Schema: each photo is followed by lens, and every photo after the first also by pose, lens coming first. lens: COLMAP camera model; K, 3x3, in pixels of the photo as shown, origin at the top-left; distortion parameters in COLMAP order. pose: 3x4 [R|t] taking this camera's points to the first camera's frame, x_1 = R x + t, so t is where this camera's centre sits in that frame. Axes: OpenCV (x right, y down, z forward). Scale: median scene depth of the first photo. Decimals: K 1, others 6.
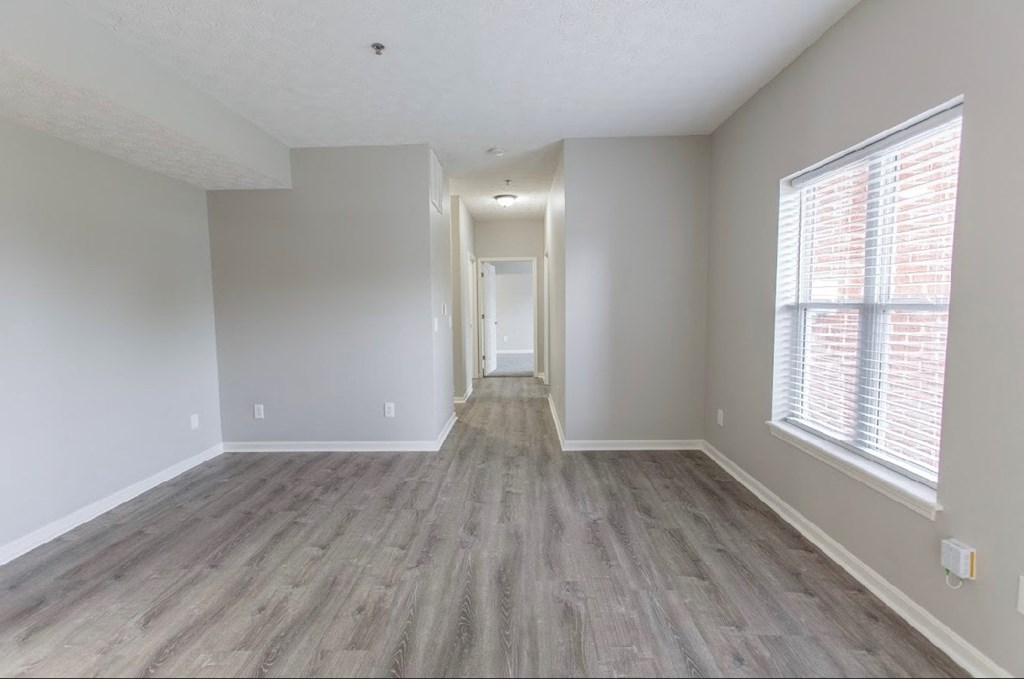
lens RADIAL K [[460.2, 0, 507.2], [0, 460.2, 338.5], [0, 0, 1]] dist [-0.020801, 0.003515]
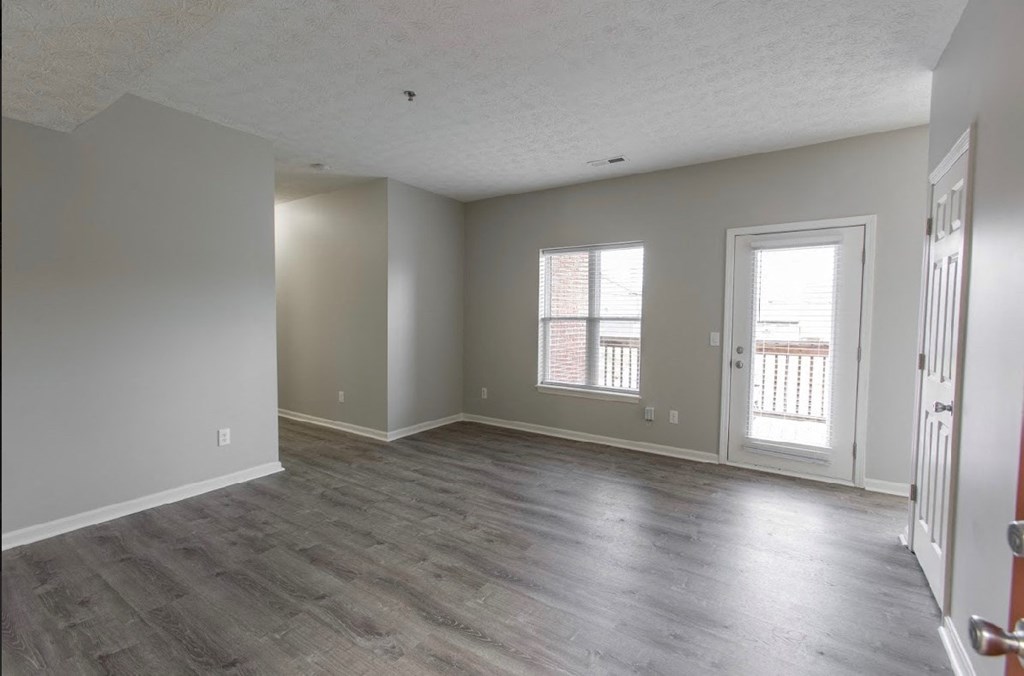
lens RADIAL K [[459.2, 0, 515.2], [0, 459.2, 340.5], [0, 0, 1]] dist [-0.001280, 0.001789]
pose [[0.531788, -0.027671, 0.846425, -0.892624], [0.051293, 0.998684, 0.000423, 0.006323], [-0.845323, 0.043191, 0.532507, 0.121673]]
